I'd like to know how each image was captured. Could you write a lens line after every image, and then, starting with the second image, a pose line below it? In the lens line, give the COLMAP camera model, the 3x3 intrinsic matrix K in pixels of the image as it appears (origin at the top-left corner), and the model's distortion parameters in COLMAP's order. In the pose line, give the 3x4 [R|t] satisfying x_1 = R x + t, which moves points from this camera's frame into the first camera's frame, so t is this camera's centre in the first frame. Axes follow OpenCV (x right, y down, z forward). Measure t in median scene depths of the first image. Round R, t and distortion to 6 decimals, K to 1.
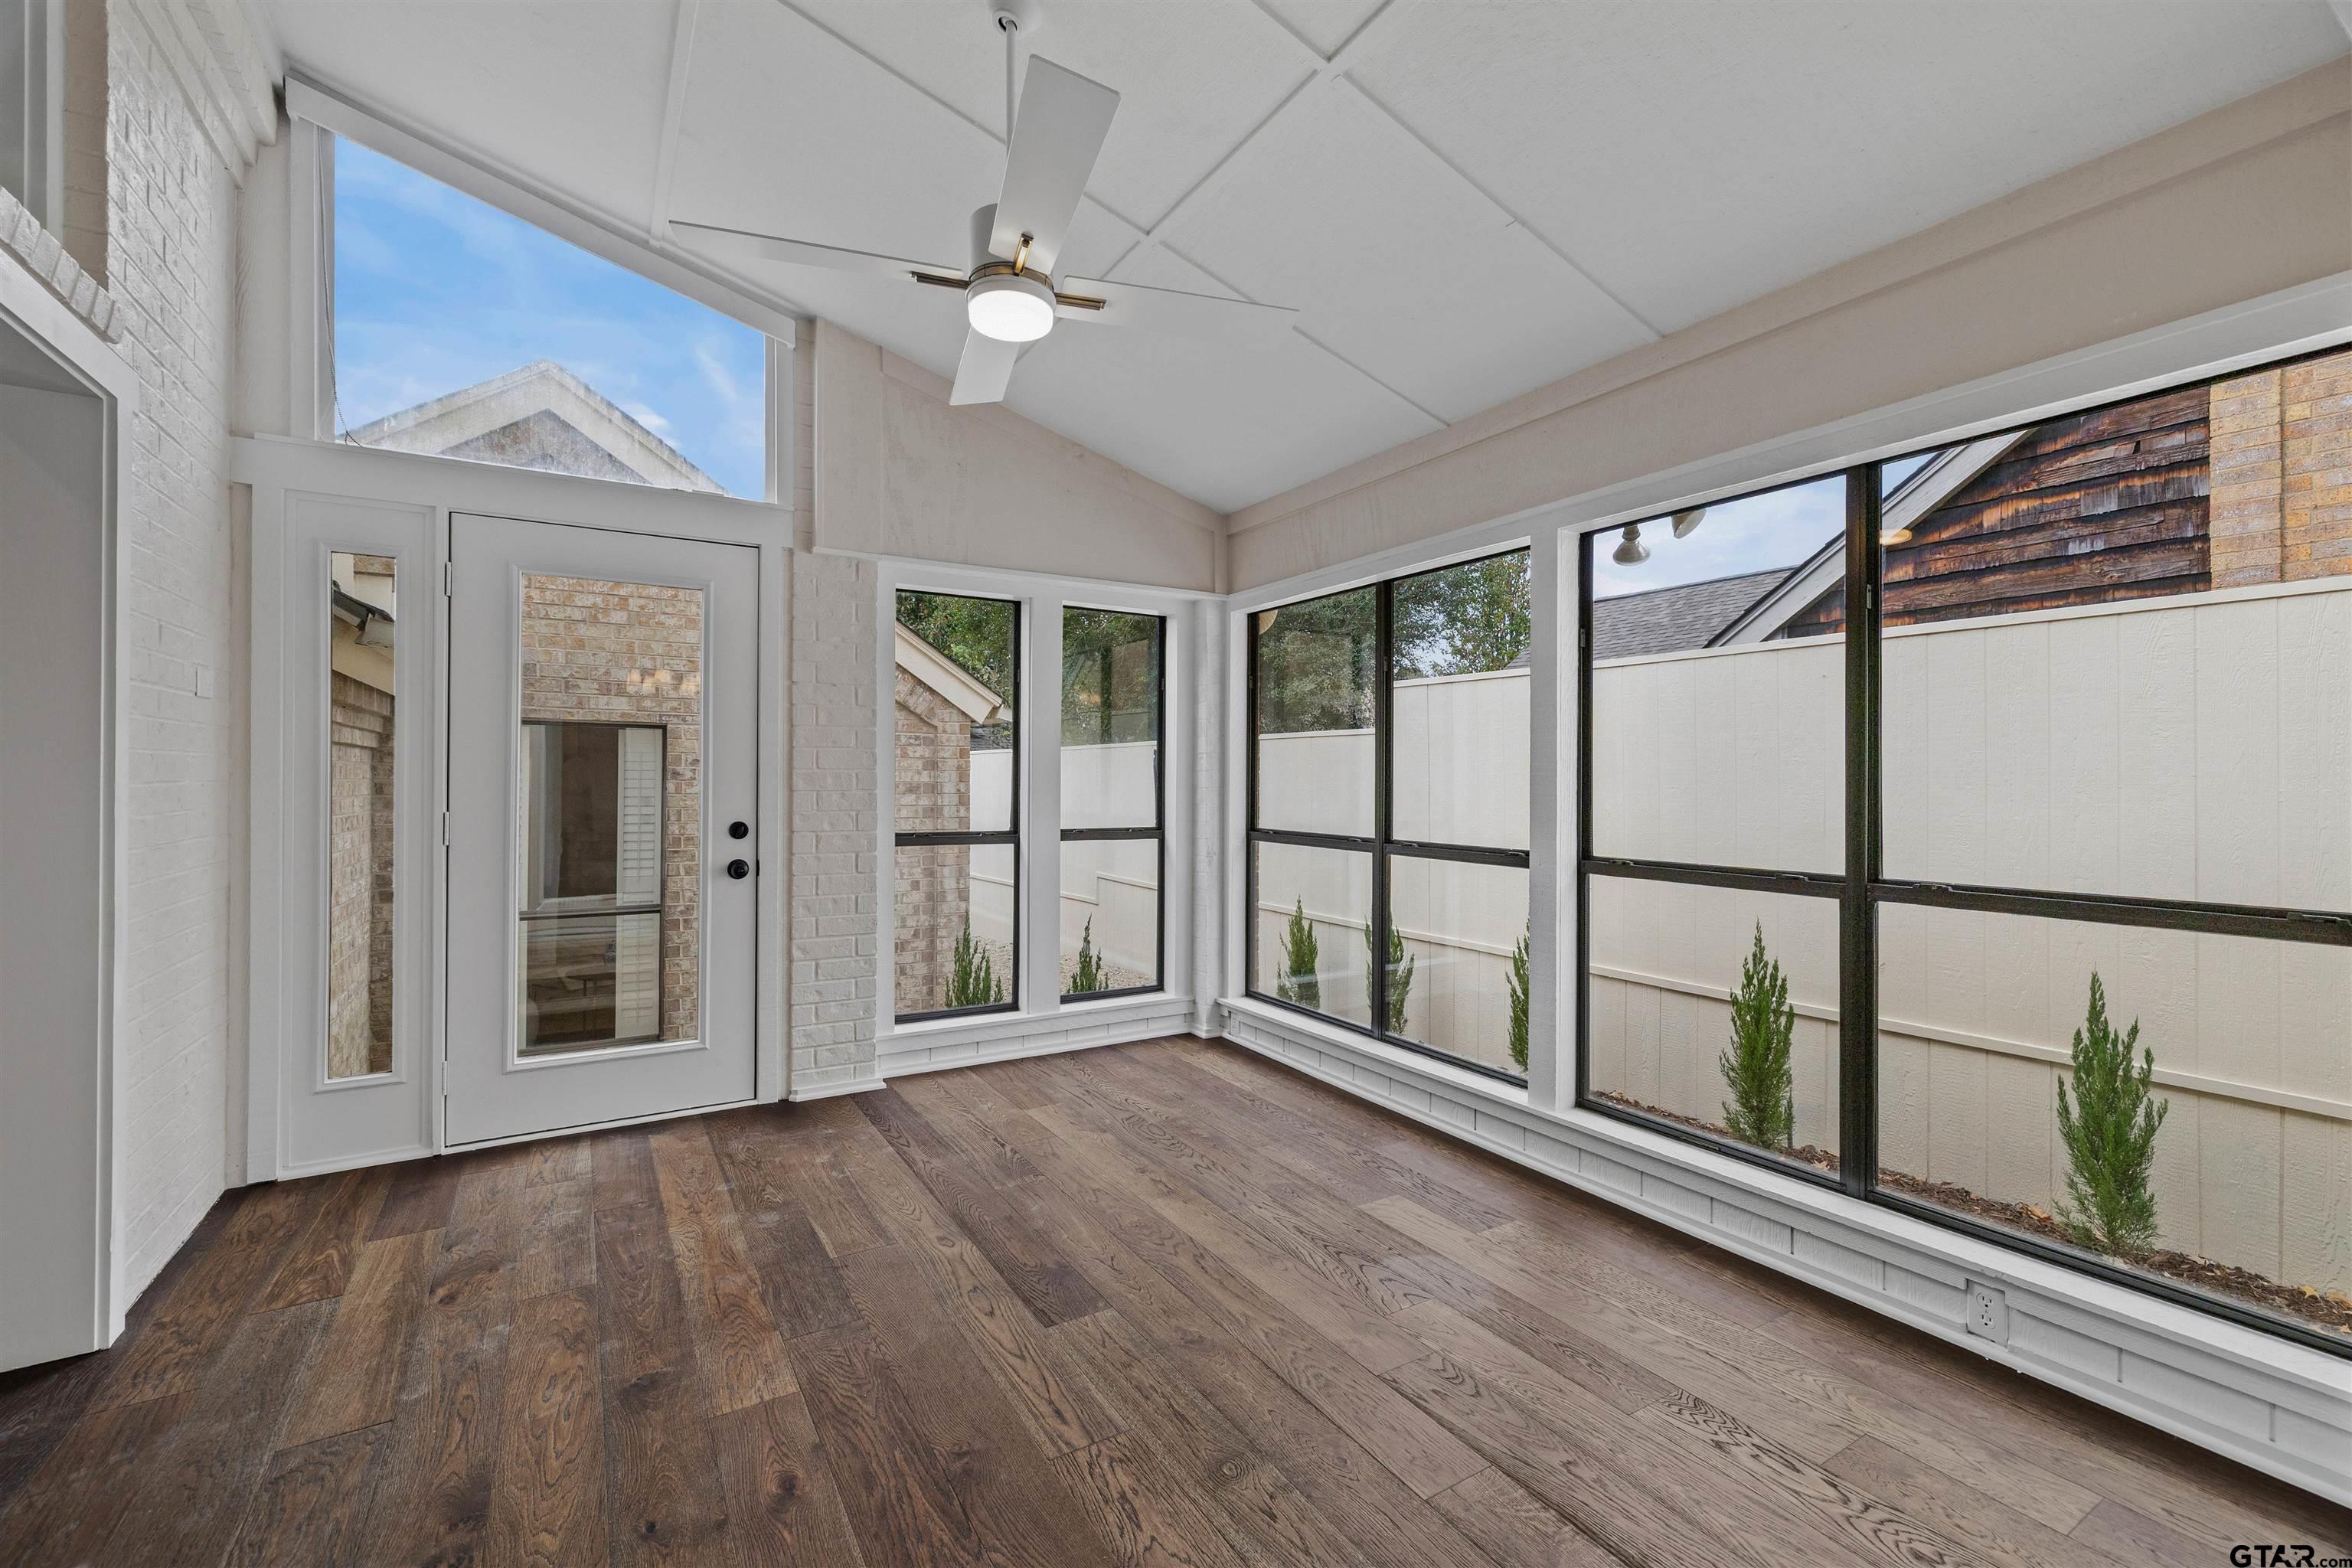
lens RADIAL K [[1003.8, 0, 1166.8], [0, 1003.8, 772.3], [0, 0, 1]] dist [-0.000465, -0.000099]
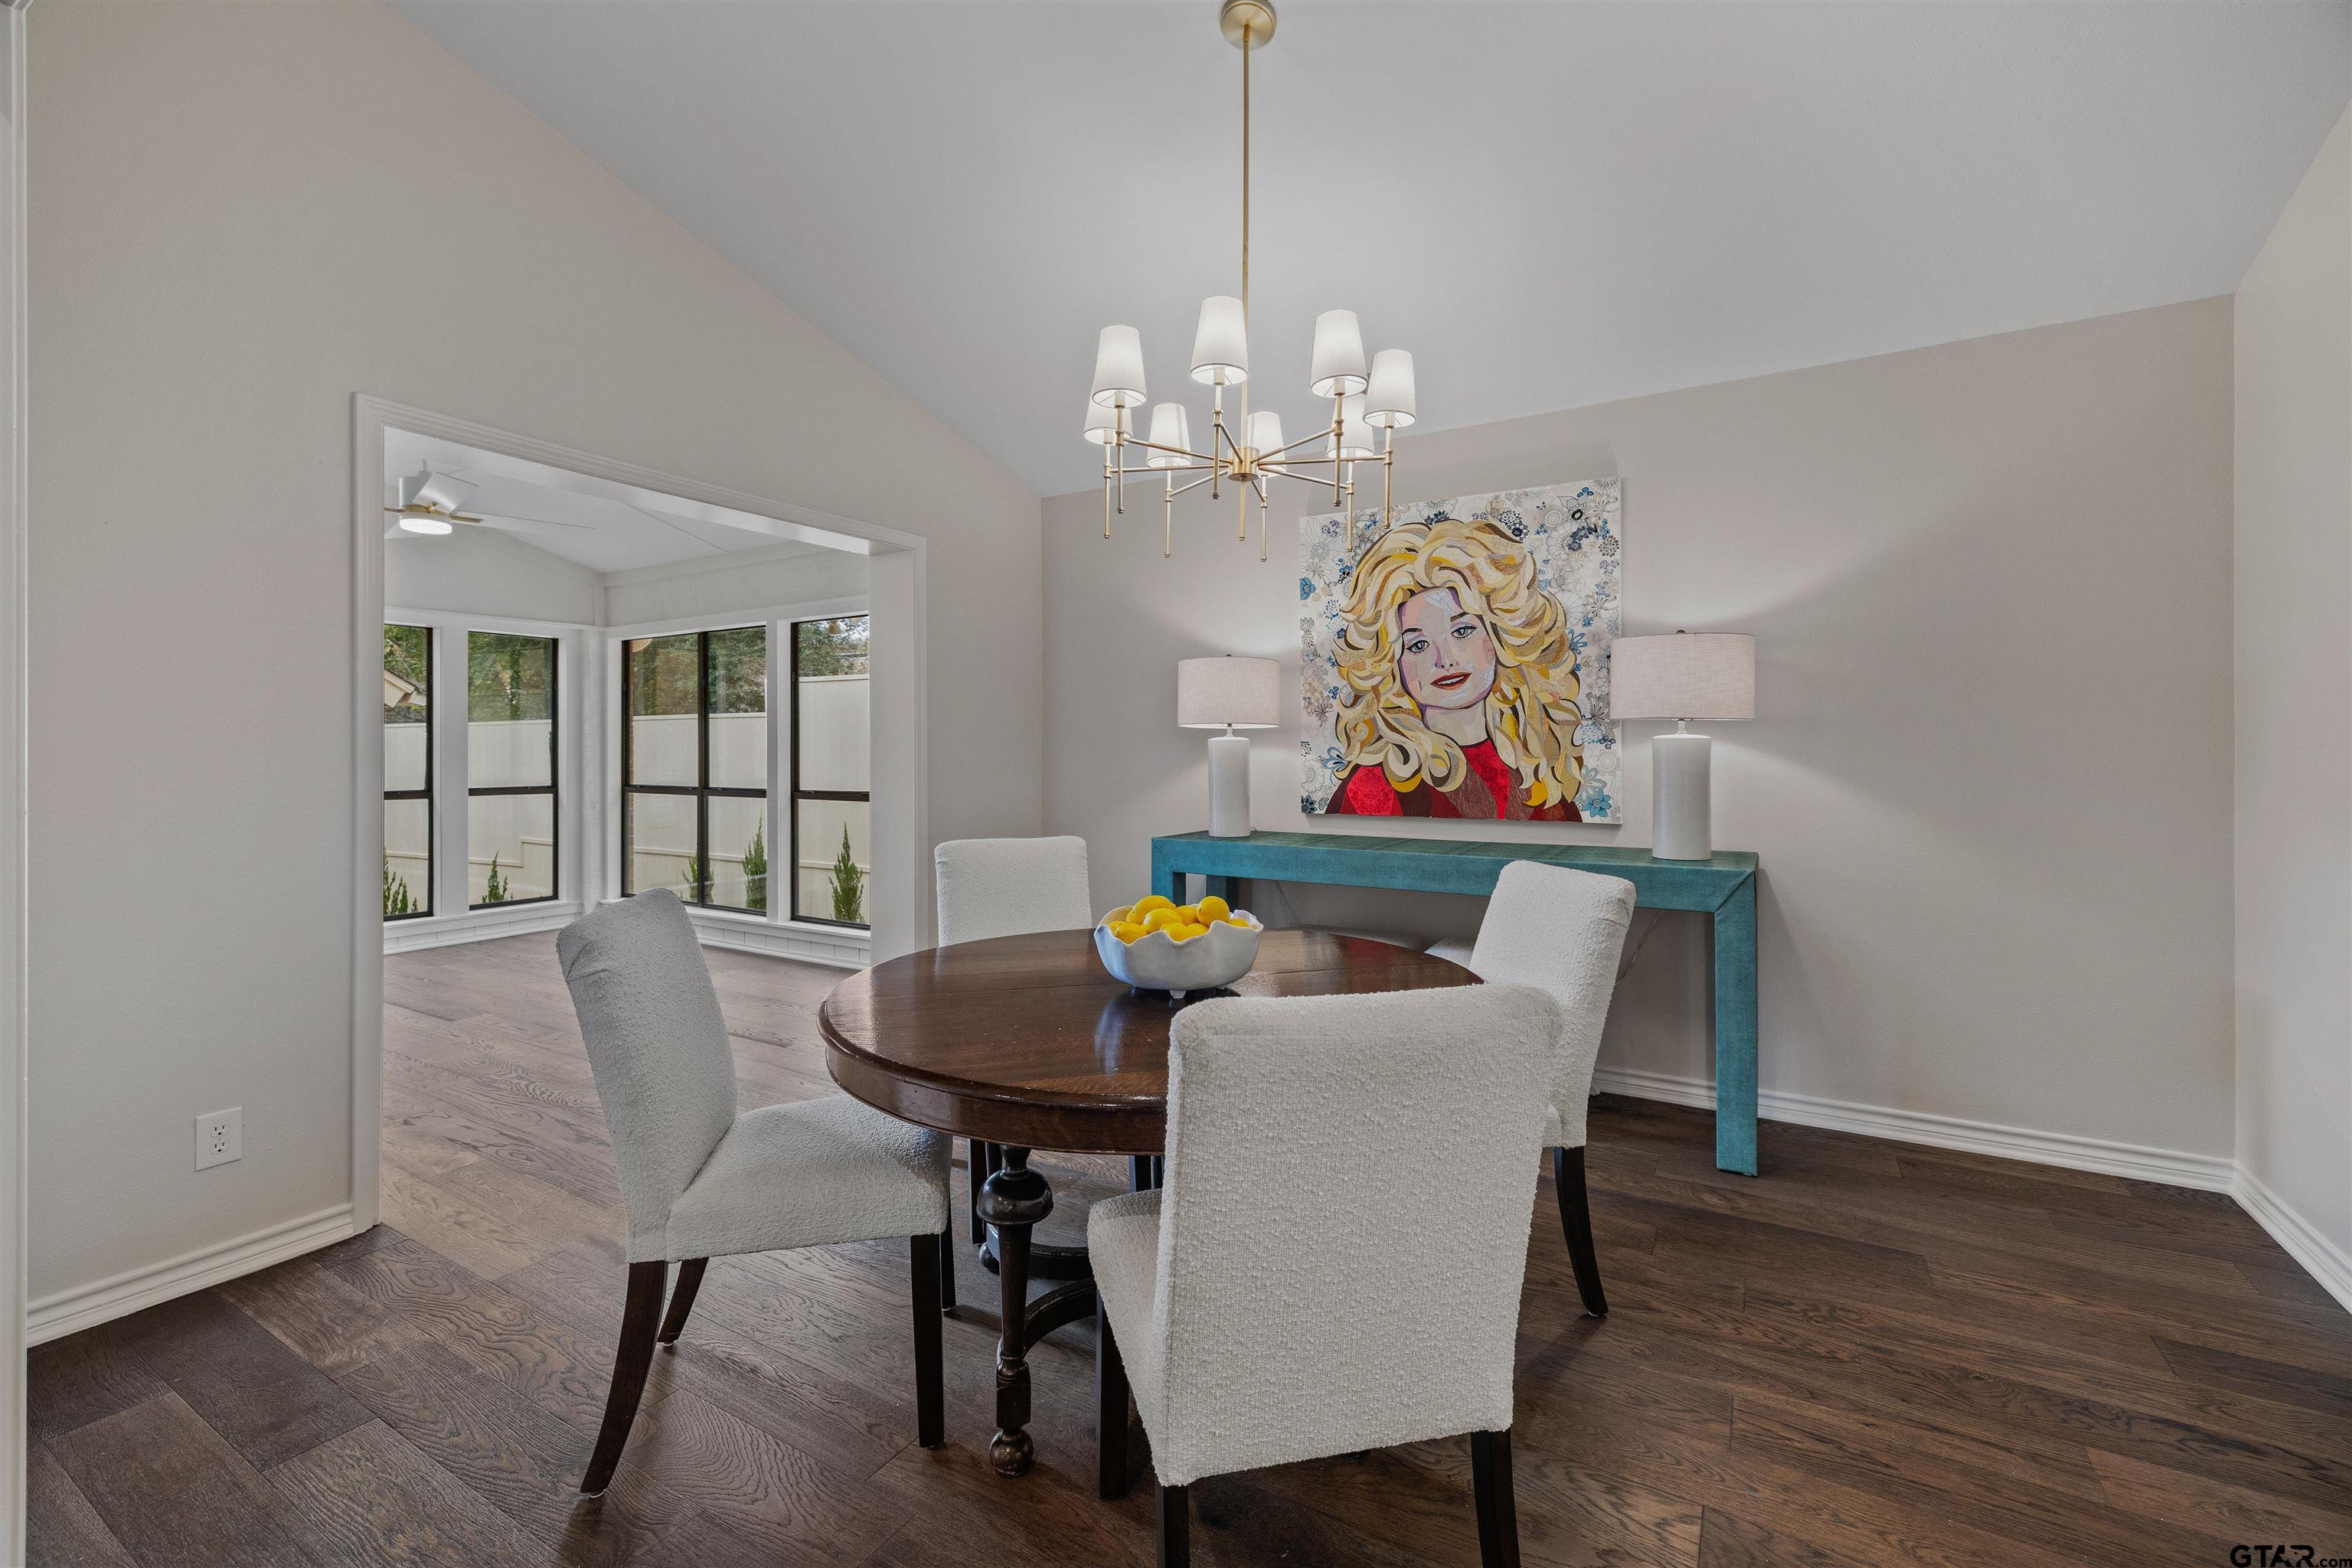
lens RADIAL K [[988.6, 0, 1177.4], [0, 988.6, 745.6], [0, 0, 1]] dist [0.000472, -0.000027]
pose [[0.877898, -0.005073, 0.478820, 0.106161], [0.003890, 0.999986, 0.003463, -0.004420], [-0.478831, -0.001178, 0.877906, -0.717573]]
